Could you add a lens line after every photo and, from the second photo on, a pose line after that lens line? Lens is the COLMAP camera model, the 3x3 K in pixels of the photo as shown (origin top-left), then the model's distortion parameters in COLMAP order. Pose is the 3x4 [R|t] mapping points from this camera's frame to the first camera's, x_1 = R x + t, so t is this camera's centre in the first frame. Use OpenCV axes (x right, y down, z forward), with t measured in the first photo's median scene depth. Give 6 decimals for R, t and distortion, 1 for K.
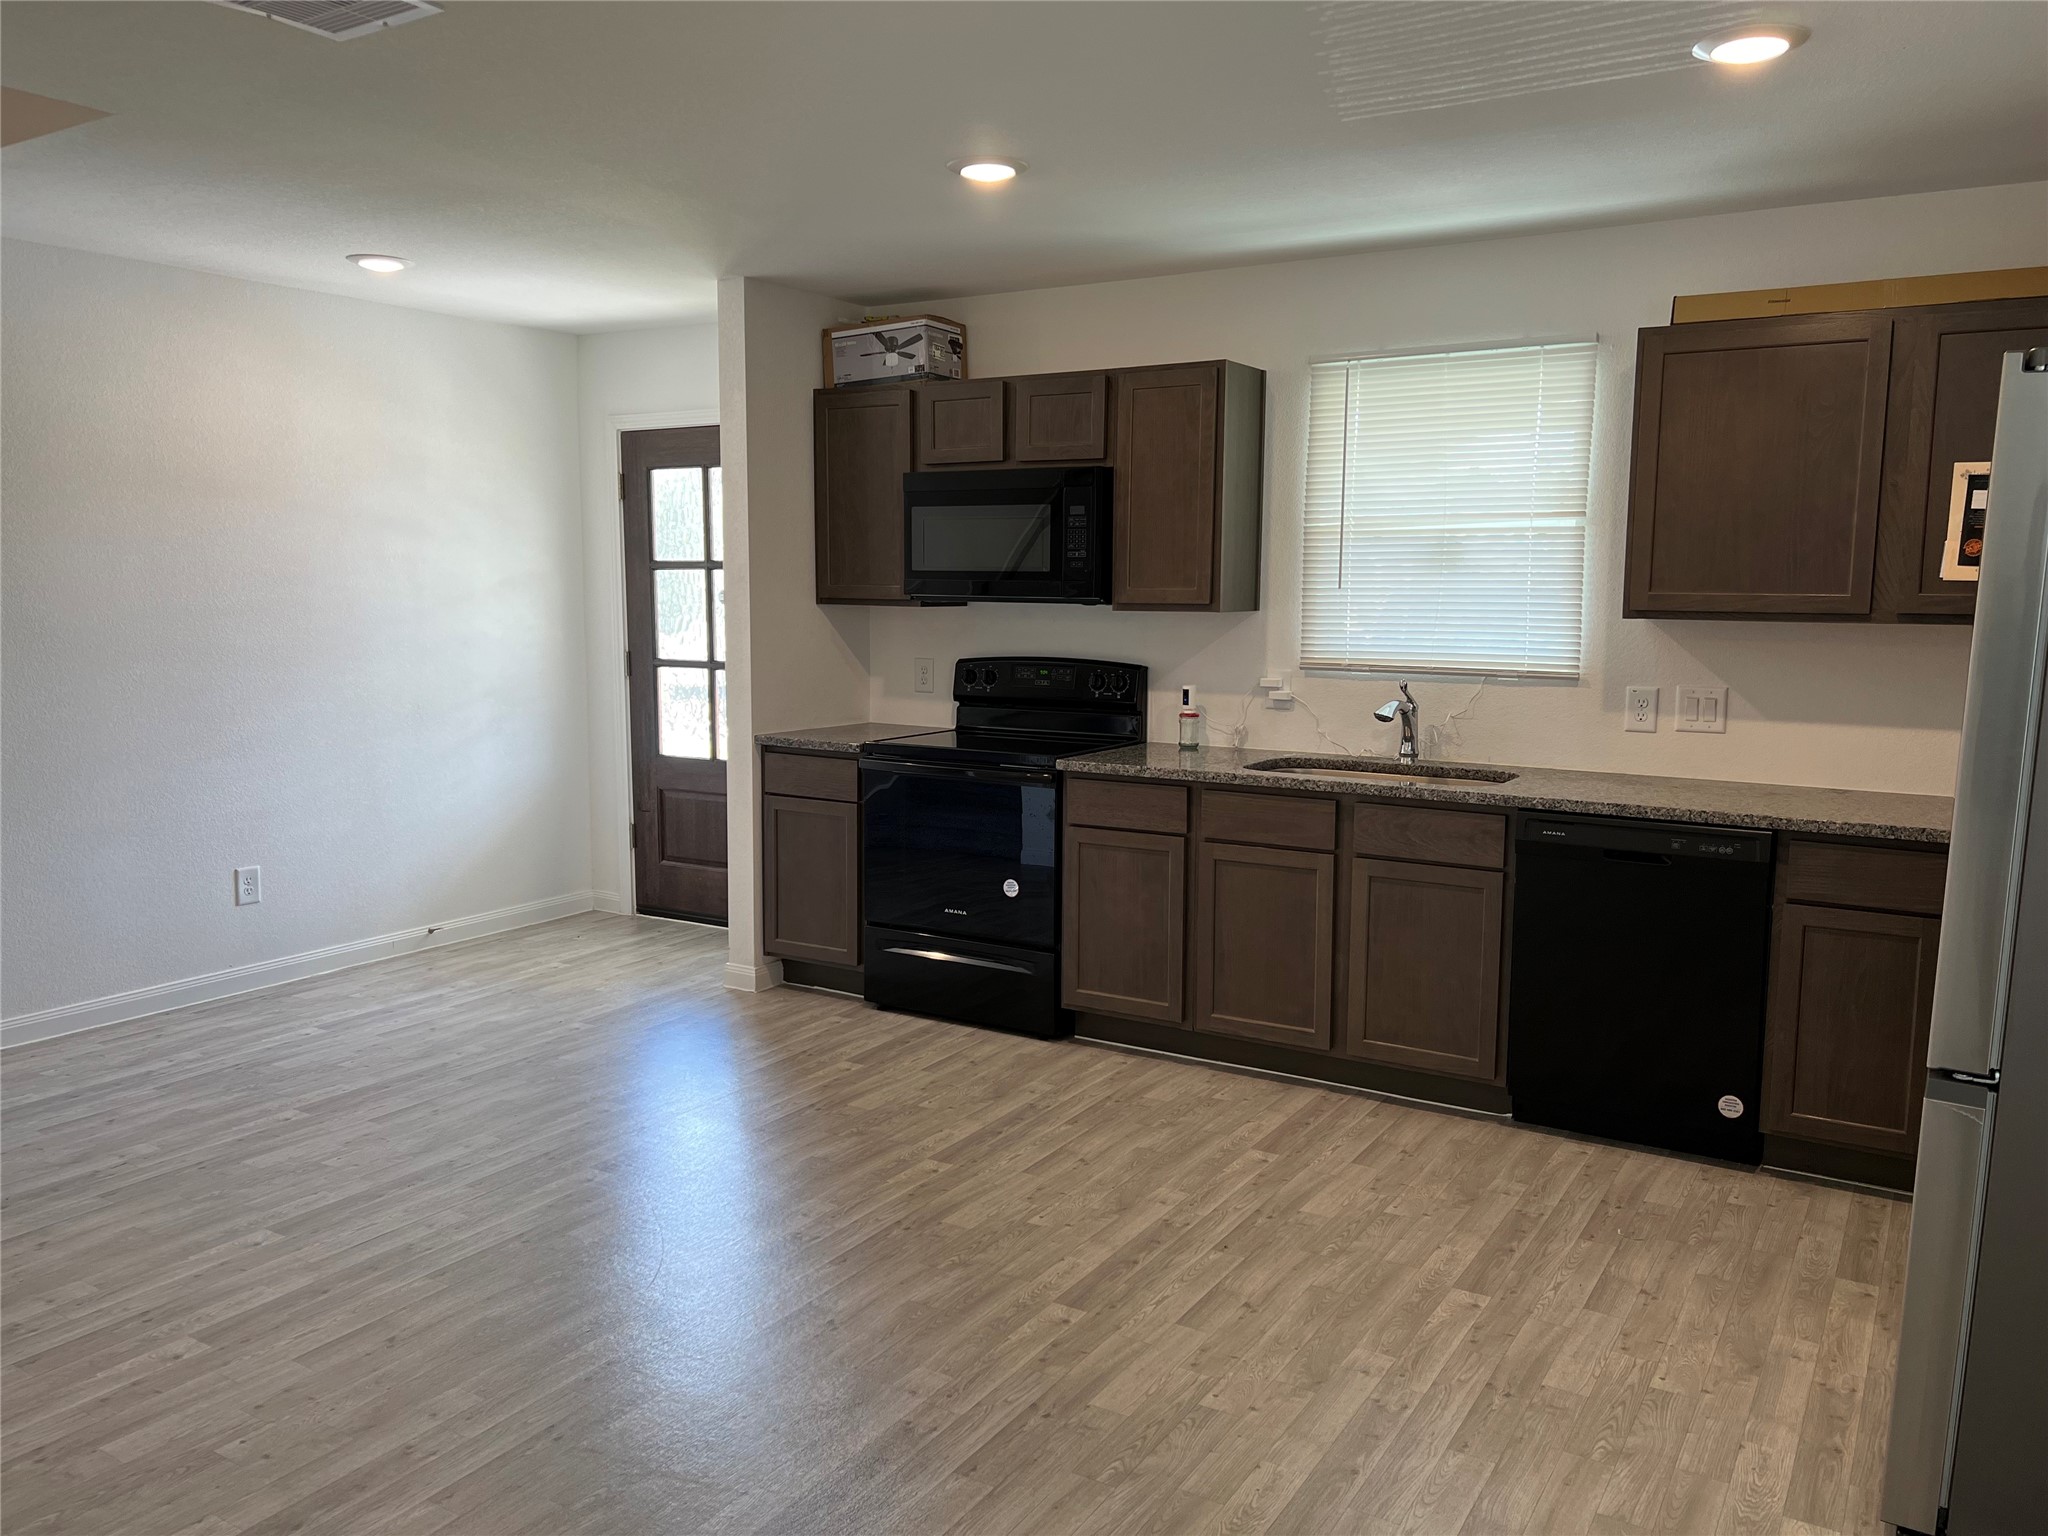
lens RADIAL K [[1527.9, 0, 1028.1], [0, 1527.9, 770.3], [0, 0, 1]] dist [0.057615, -0.065299]
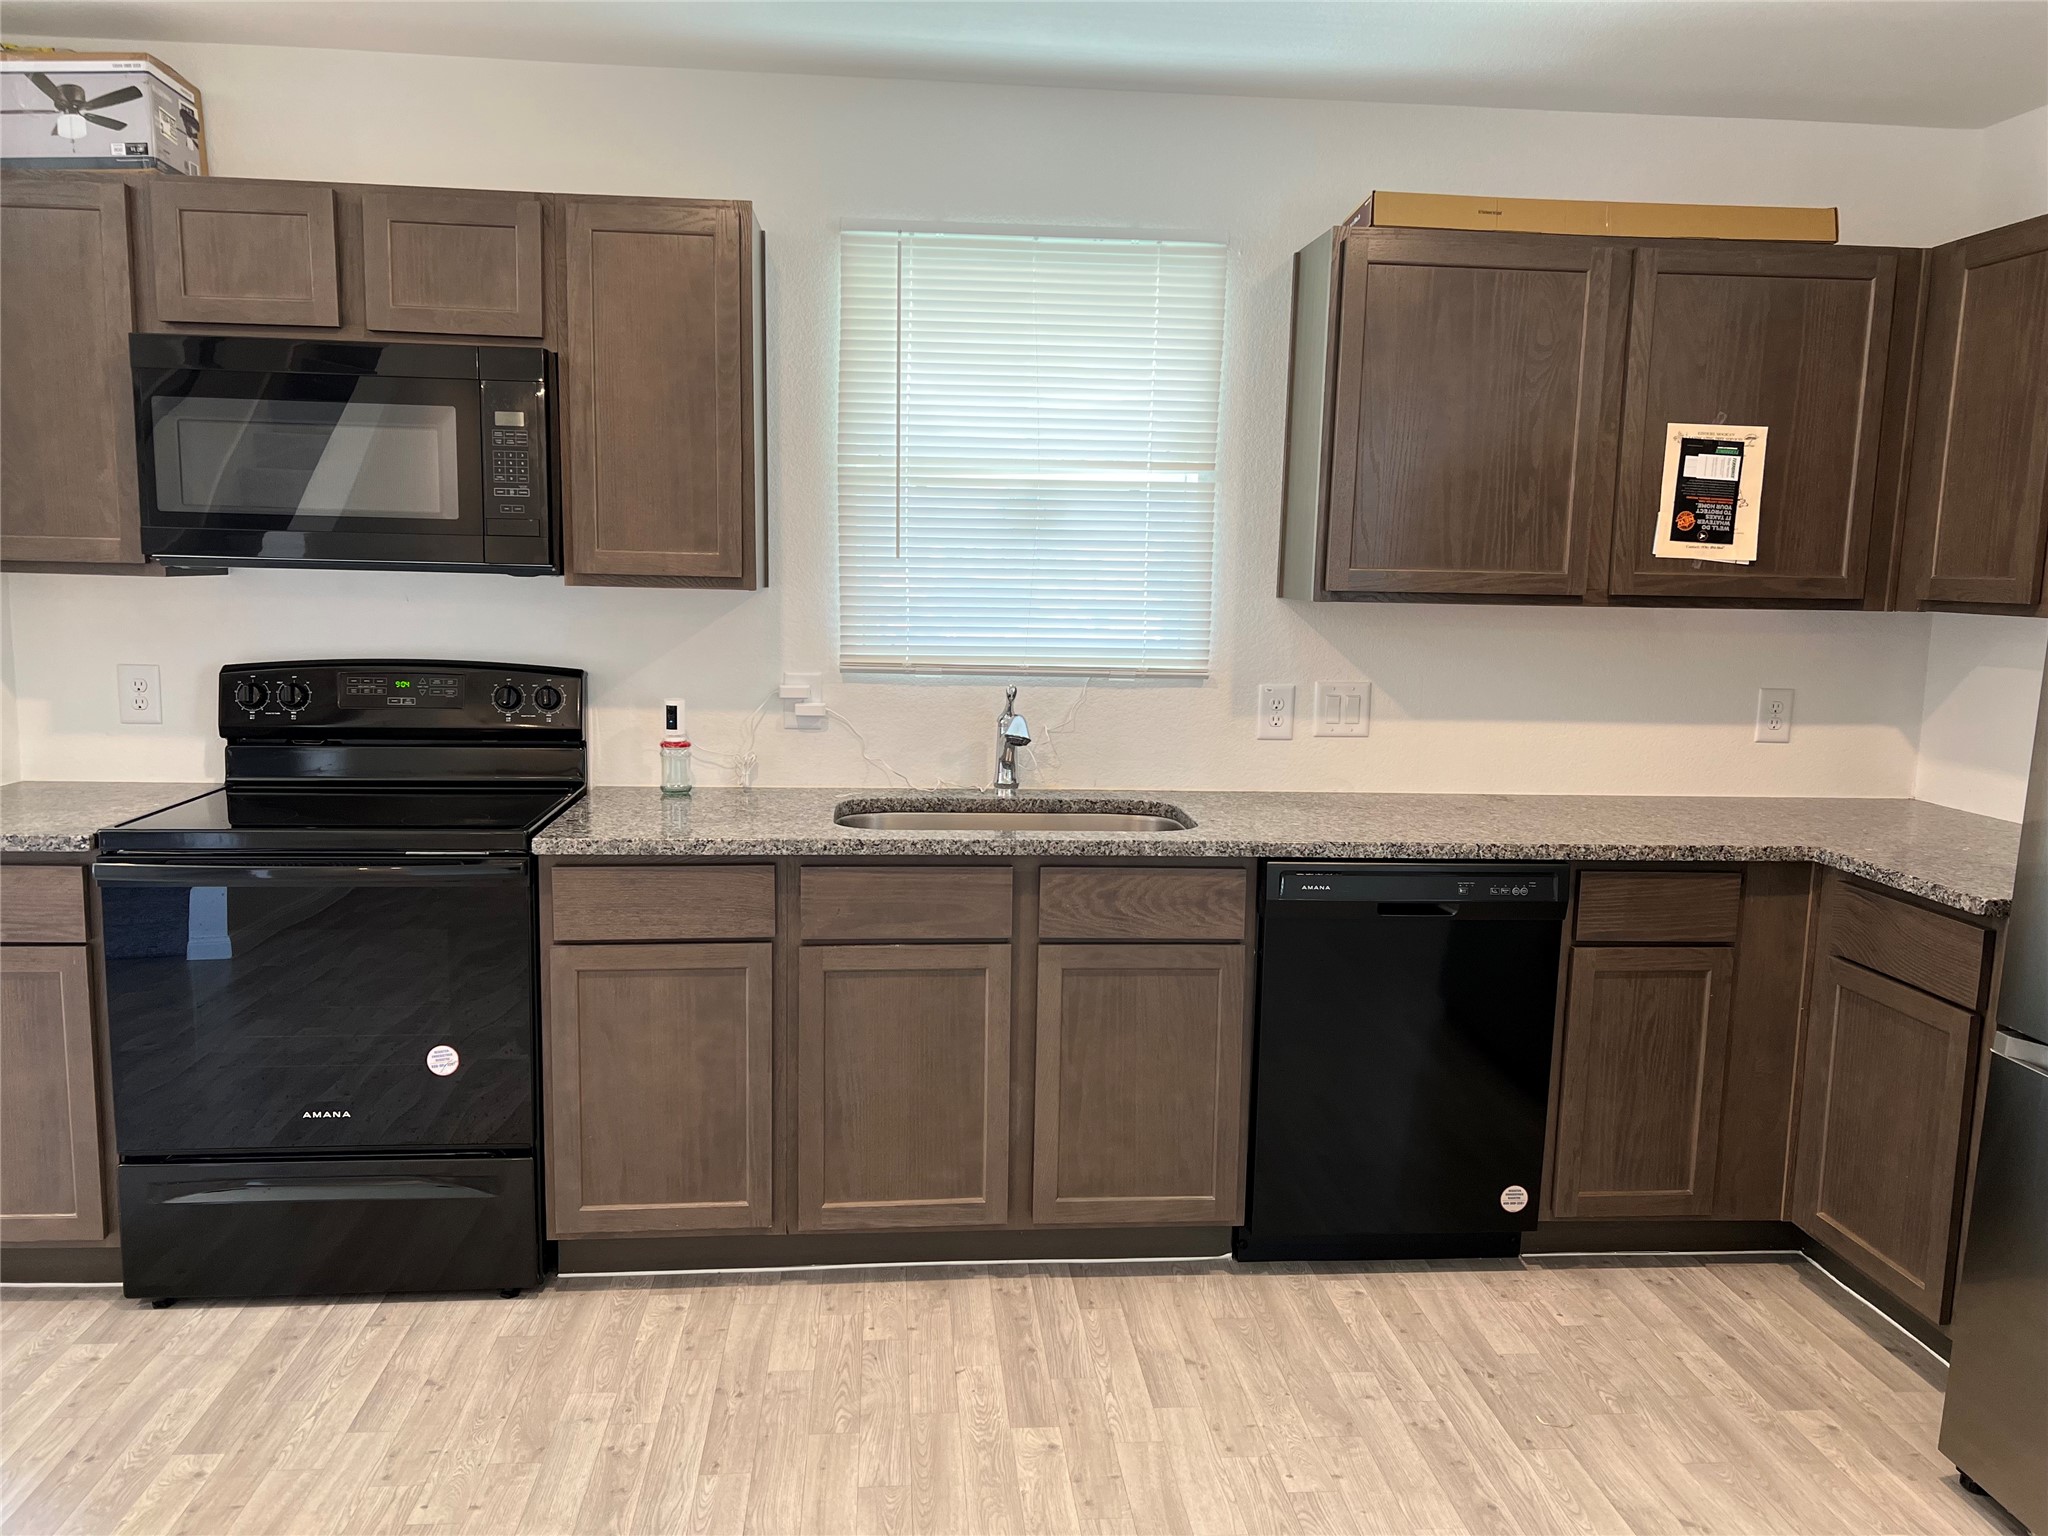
lens RADIAL K [[1527.9, 0, 1022.0], [0, 1527.9, 774.5], [0, 0, 1]] dist [0.057615, -0.065299]
pose [[0.804325, -0.073351, 0.589645, -0.183975], [0.058005, 0.997304, 0.044938, -0.048849], [-0.591351, -0.001942, 0.806412, 0.410416]]
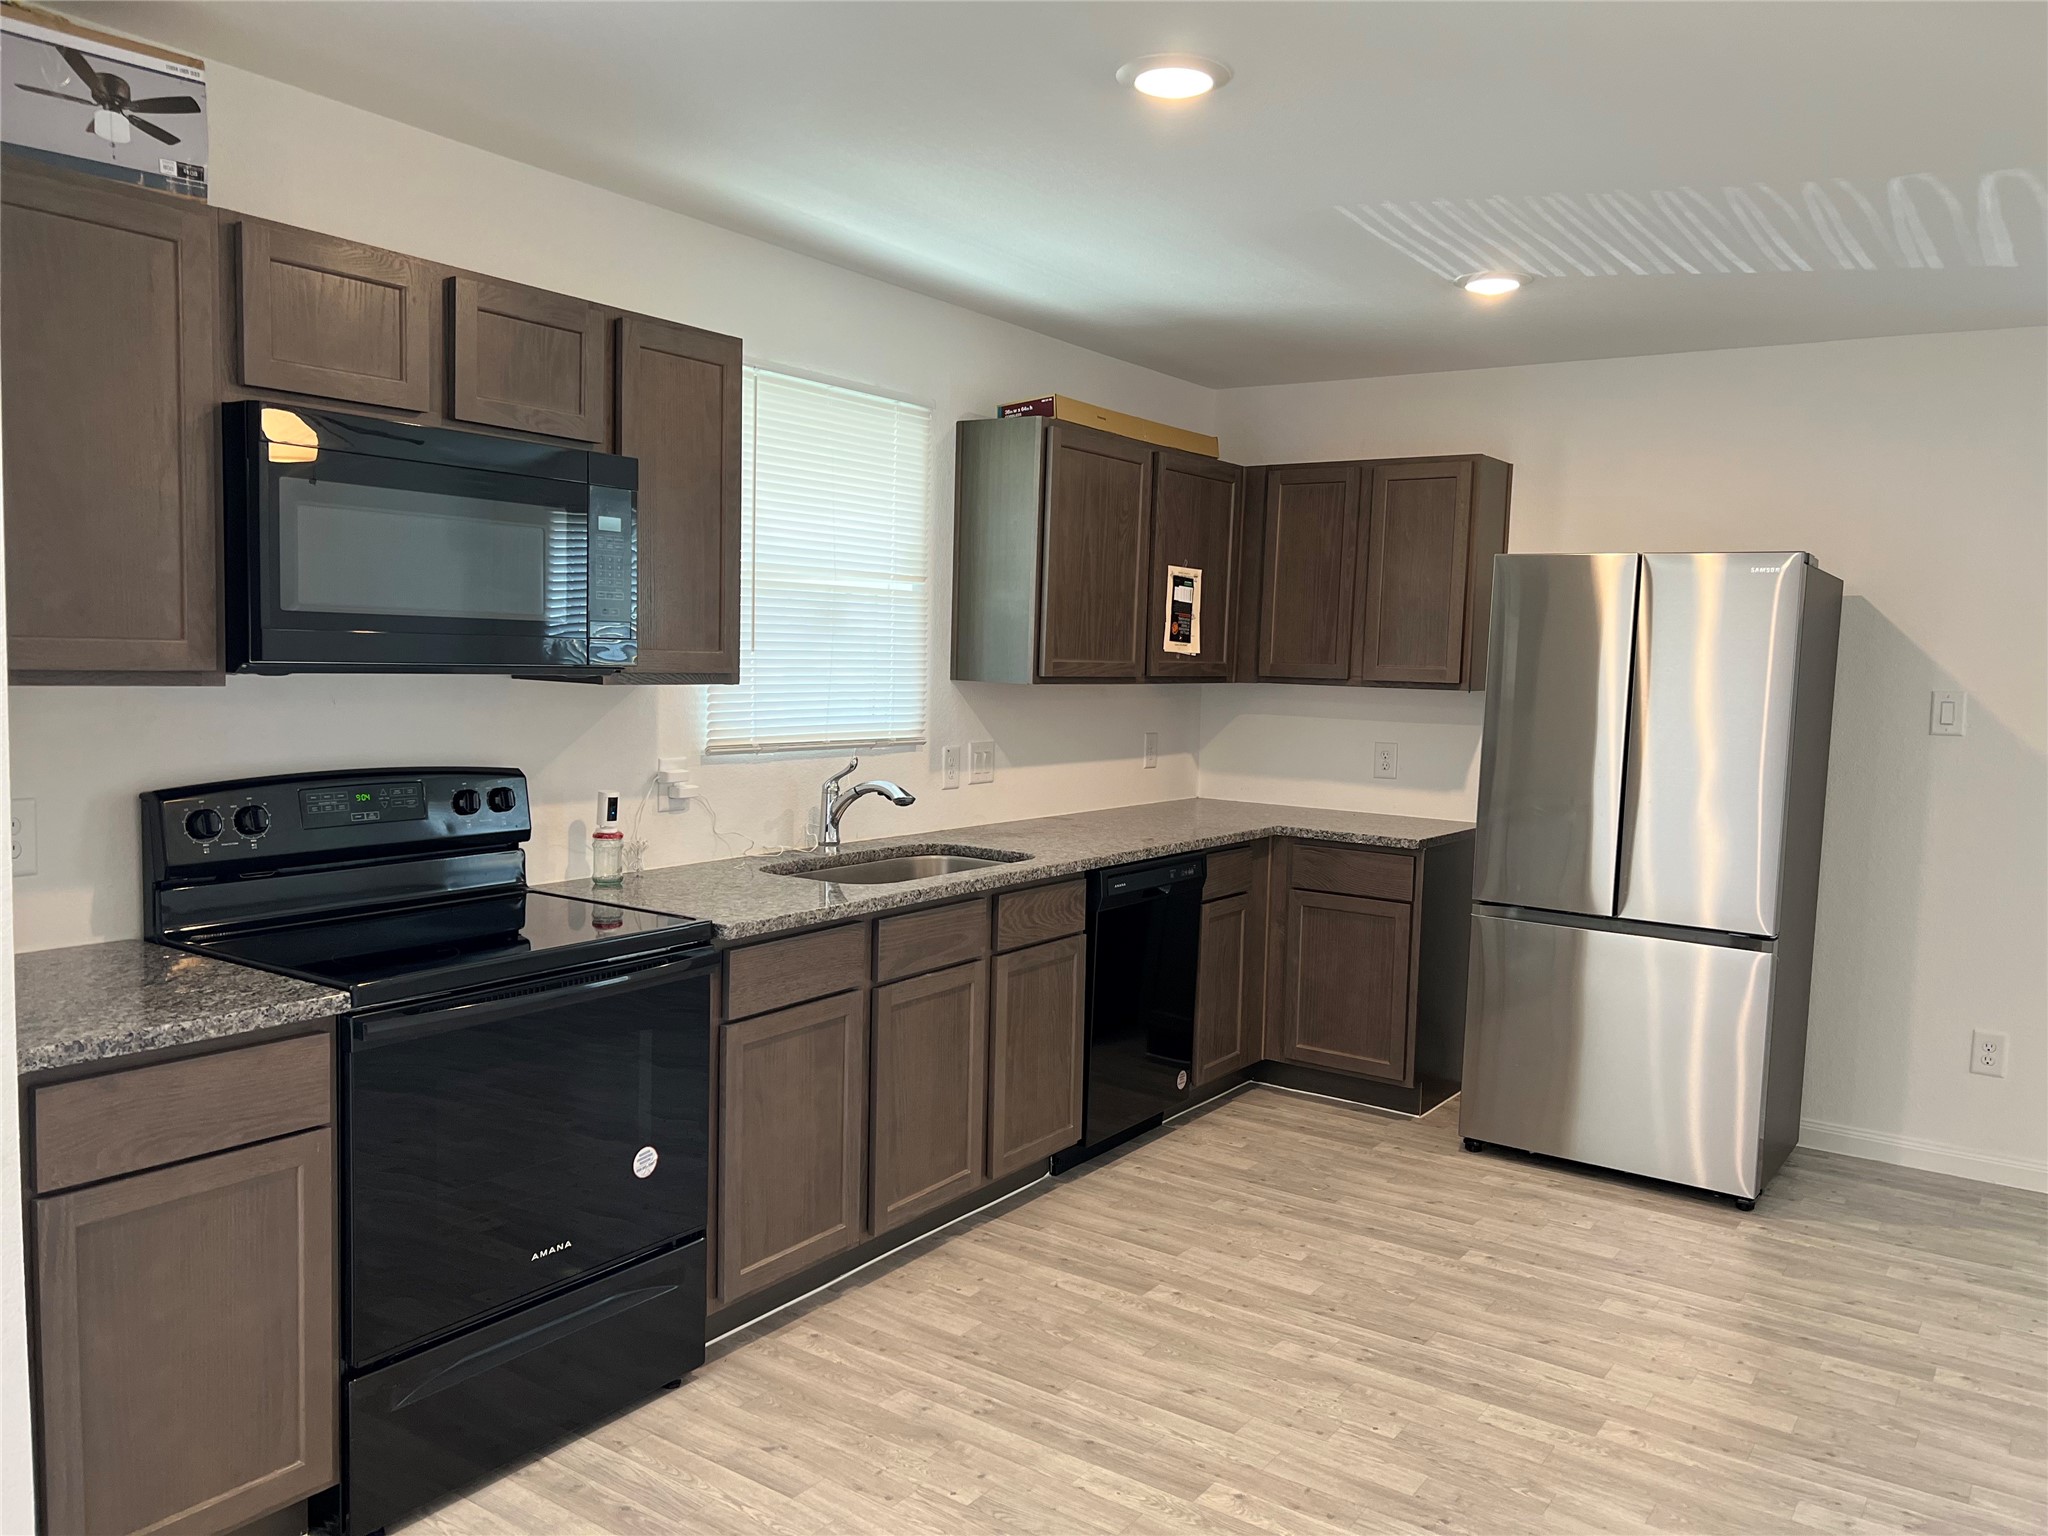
lens RADIAL K [[1527.9, 0, 1035.1], [0, 1527.9, 771.7], [0, 0, 1]] dist [0.057615, -0.065299]
pose [[0.055957, -0.087699, 0.994574, -0.613503], [0.093179, 0.992246, 0.082251, -0.112911], [-0.994076, 0.088070, 0.063695, 0.844111]]
